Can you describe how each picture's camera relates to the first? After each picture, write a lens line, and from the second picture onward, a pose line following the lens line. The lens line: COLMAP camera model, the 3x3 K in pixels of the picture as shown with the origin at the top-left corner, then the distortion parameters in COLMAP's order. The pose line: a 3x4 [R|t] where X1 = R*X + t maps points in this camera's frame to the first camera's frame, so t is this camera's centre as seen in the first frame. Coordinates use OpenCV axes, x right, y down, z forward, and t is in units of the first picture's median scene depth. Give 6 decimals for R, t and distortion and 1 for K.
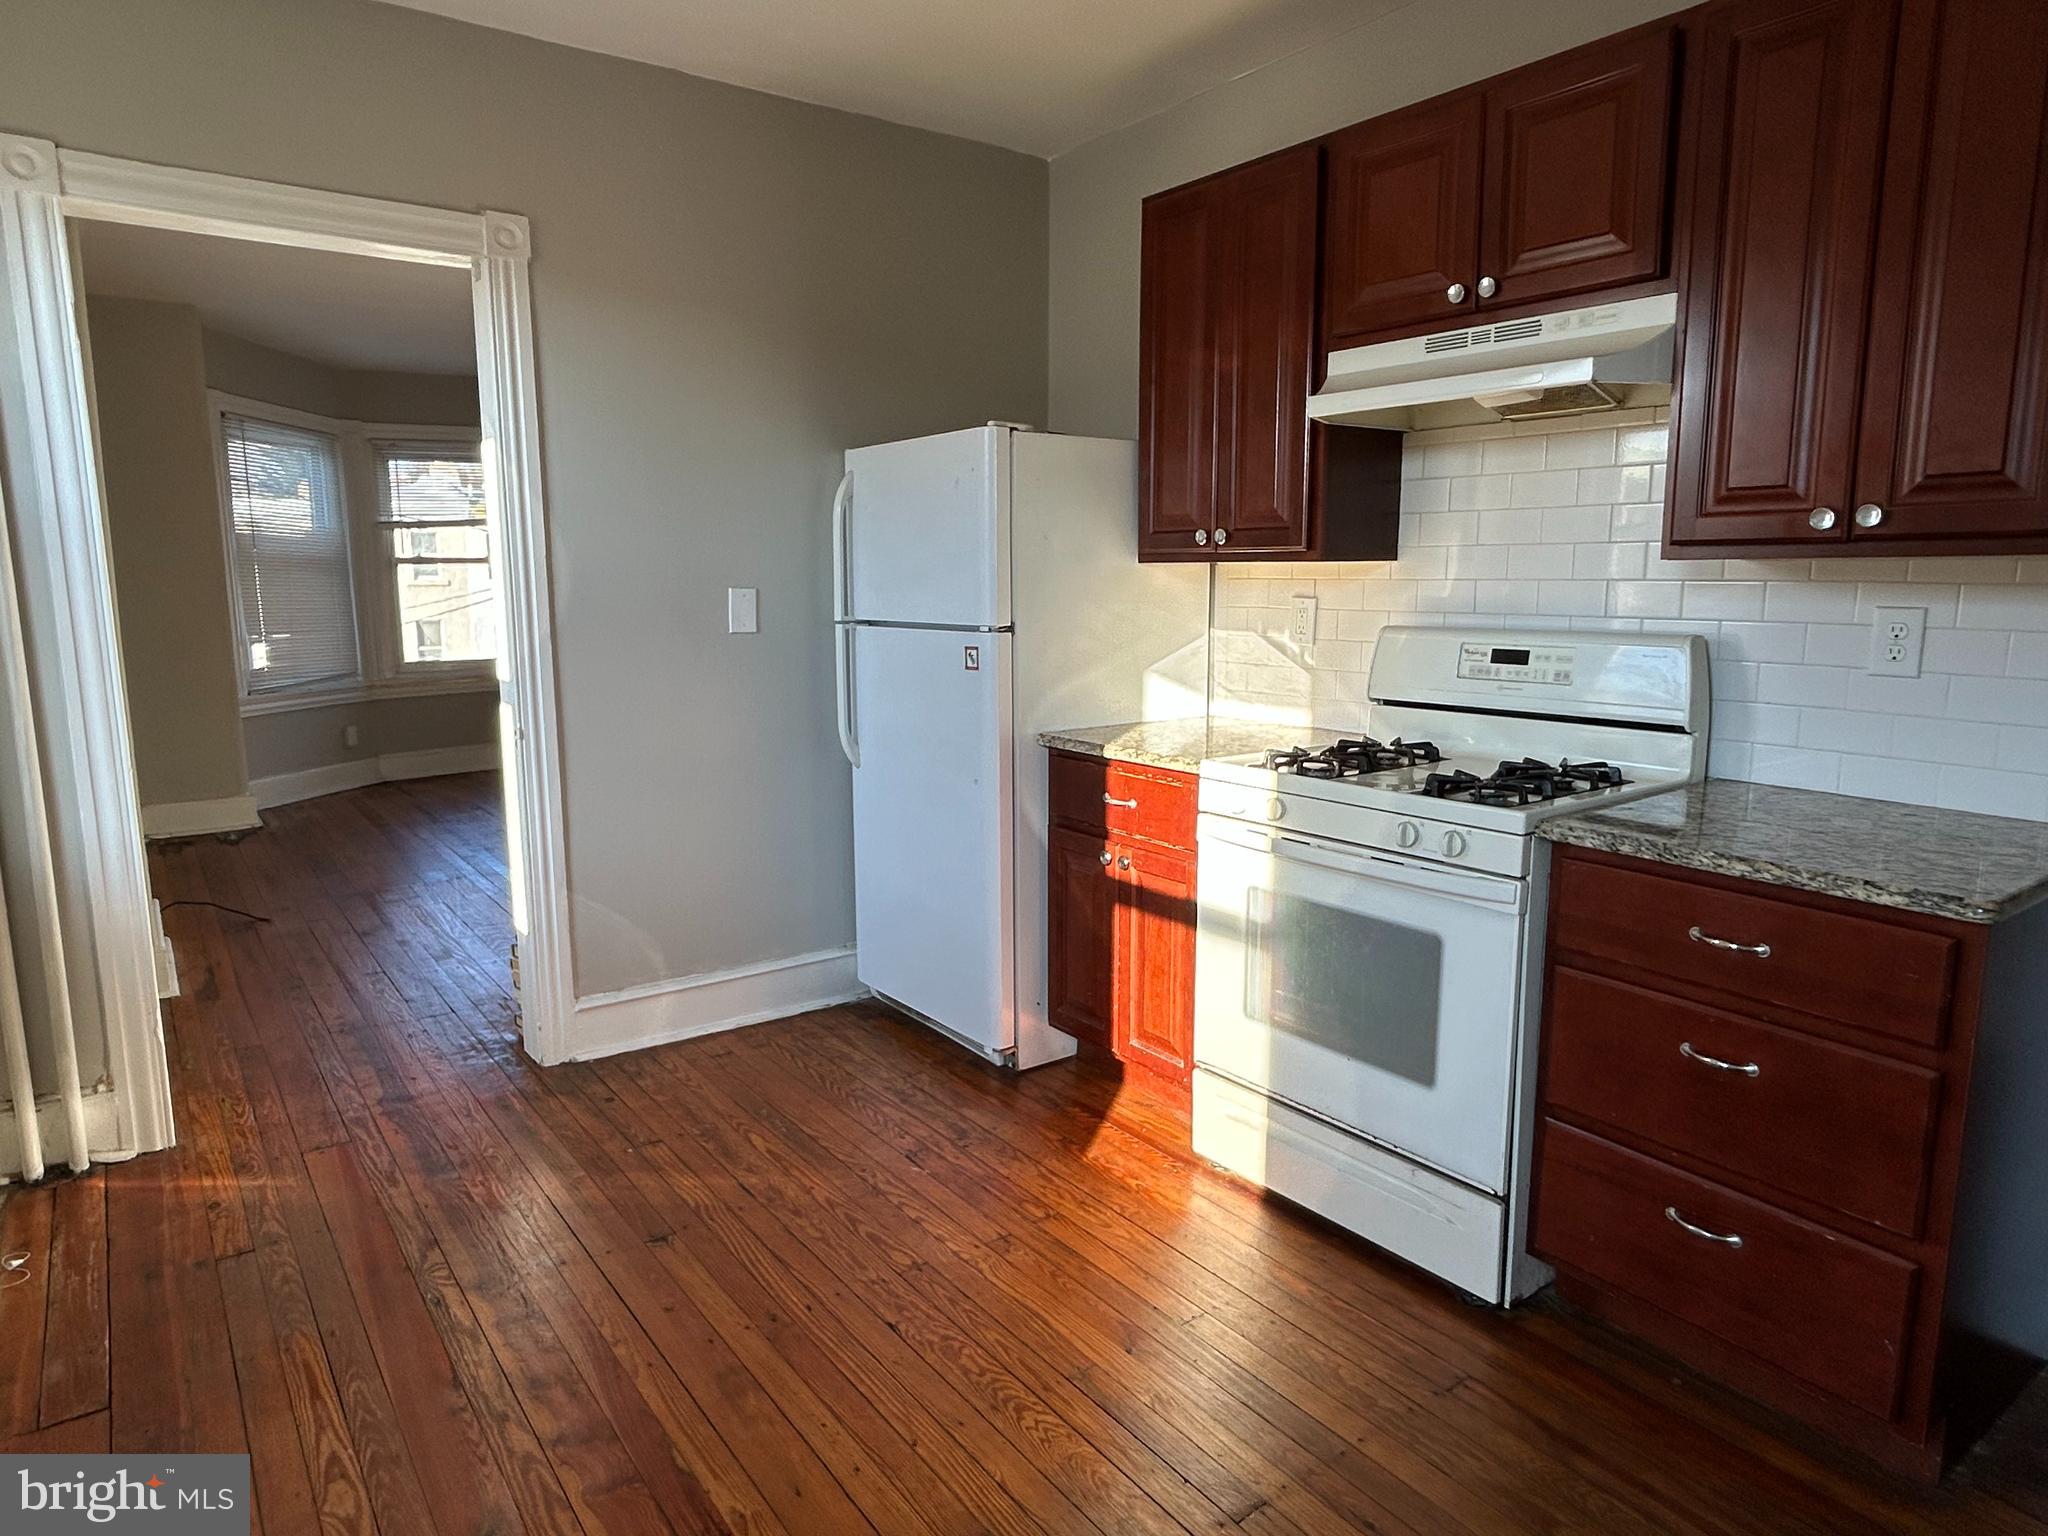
lens RADIAL K [[1239.7, 0, 1030.7], [0, 1239.7, 758.9], [0, 0, 1]] dist [-0.000917, -0.000034]
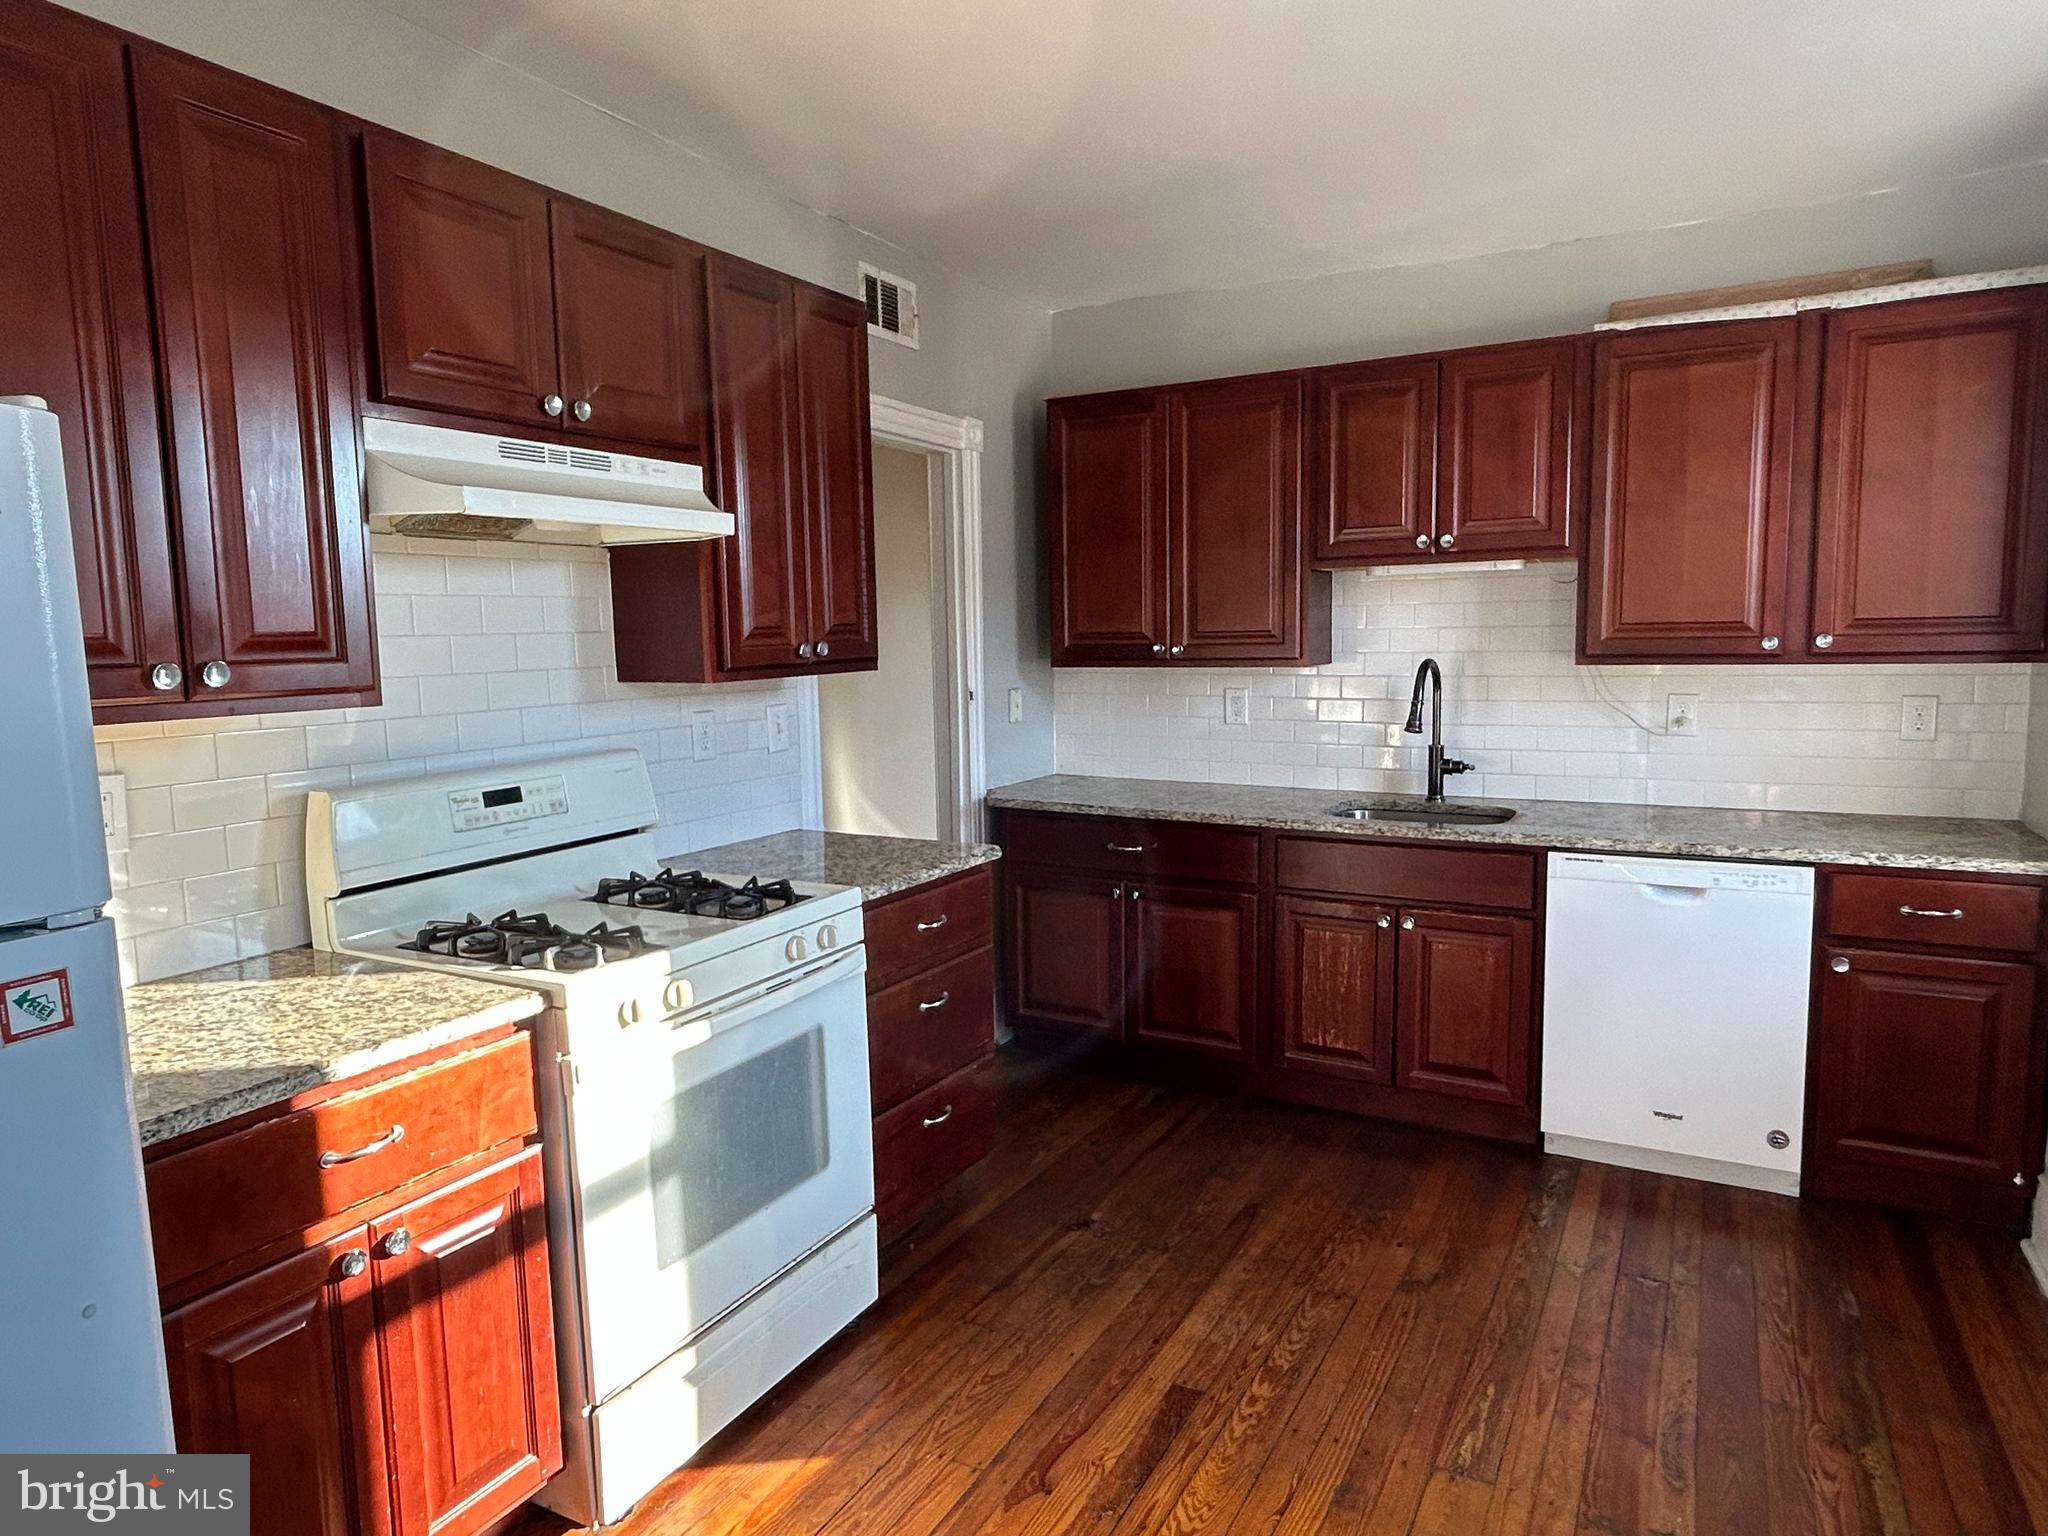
lens RADIAL K [[1239.7, 0, 1027.8], [0, 1239.7, 770.0], [0, 0, 1]] dist [-0.000917, -0.000034]
pose [[-0.416832, -0.102325, 0.903206, -0.612323], [0.155561, 0.970954, 0.181792, -0.213184], [-0.895573, 0.216281, -0.388807, 1.033982]]
